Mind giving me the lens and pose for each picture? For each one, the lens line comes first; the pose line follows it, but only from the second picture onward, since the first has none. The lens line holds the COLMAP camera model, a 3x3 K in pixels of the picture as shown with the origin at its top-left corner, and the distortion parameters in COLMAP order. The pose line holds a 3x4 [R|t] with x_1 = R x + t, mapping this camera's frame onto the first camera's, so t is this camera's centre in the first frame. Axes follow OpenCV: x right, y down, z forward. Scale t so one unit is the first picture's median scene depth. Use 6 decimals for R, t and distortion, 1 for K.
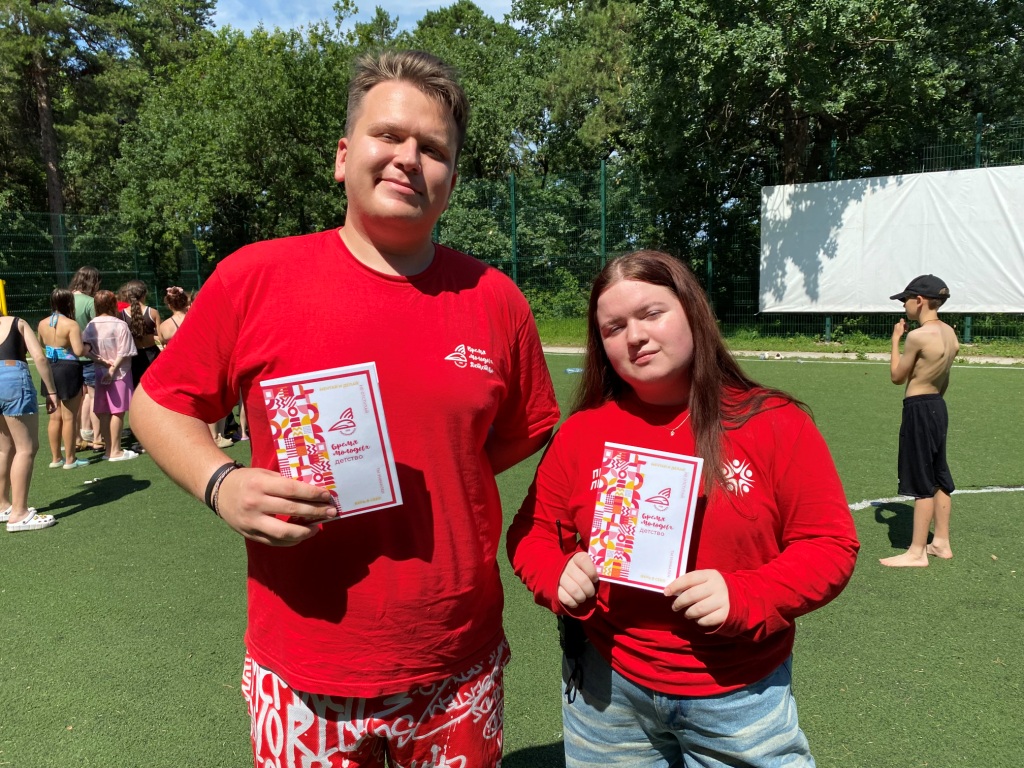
lens RADIAL K [[839.8, 0, 512.0], [0, 839.8, 384.0], [0, 0, 1]] dist [0.012003, -0.005296]
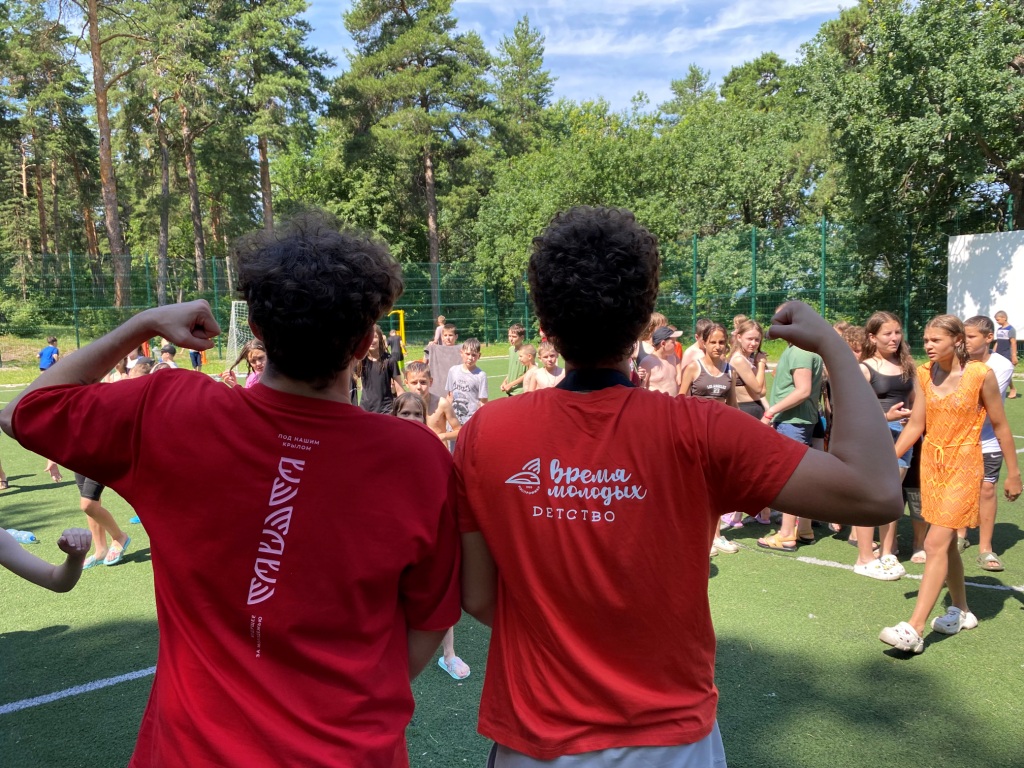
lens RADIAL K [[783.0, 0, 512.0], [0, 783.0, 384.0], [0, 0, 1]] dist [-0.003988, -0.001056]
pose [[0.926876, 0.034574, -0.373771, 0.086487], [-0.042411, 0.999019, -0.012759, 0.015635], [0.372963, 0.027678, 0.927433, -0.185523]]
